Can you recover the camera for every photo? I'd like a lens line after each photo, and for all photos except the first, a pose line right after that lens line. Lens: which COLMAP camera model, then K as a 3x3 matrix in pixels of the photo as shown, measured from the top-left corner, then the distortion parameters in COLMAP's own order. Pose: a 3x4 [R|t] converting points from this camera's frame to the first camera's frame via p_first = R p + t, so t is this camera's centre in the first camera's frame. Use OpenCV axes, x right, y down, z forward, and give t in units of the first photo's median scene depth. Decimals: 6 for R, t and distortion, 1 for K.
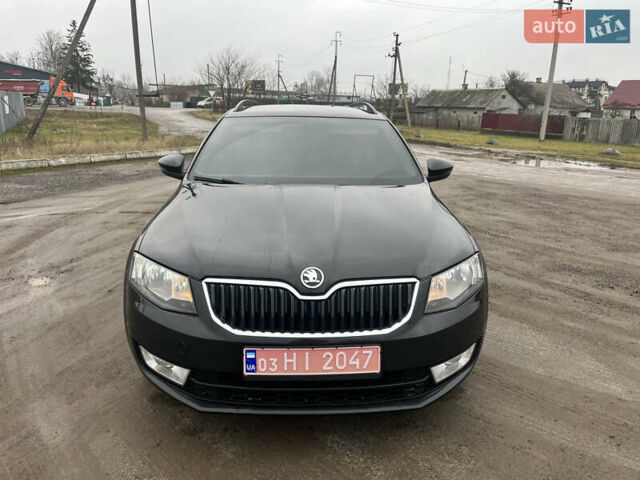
lens RADIAL K [[487.0, 0, 321.1], [0, 487.0, 232.7], [0, 0, 1]] dist [0.079435, -0.103514]
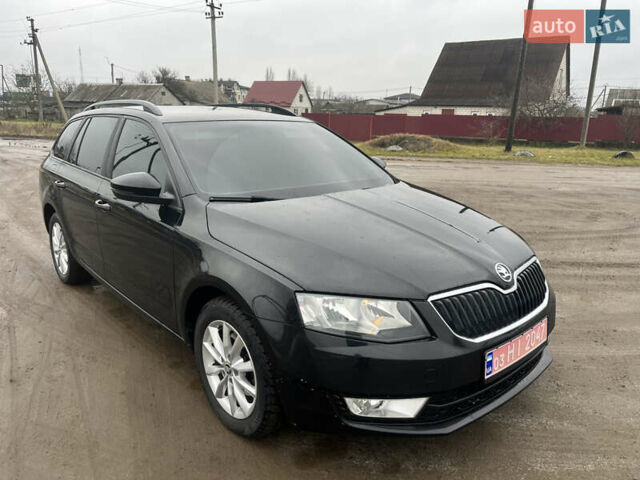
lens RADIAL K [[487.0, 0, 321.1], [0, 487.0, 232.7], [0, 0, 1]] dist [0.079435, -0.103514]
pose [[0.775930, -0.157345, 0.610881, -0.495703], [0.152381, 0.986466, 0.060534, -0.061691], [-0.612138, 0.046116, 0.789405, 0.192862]]
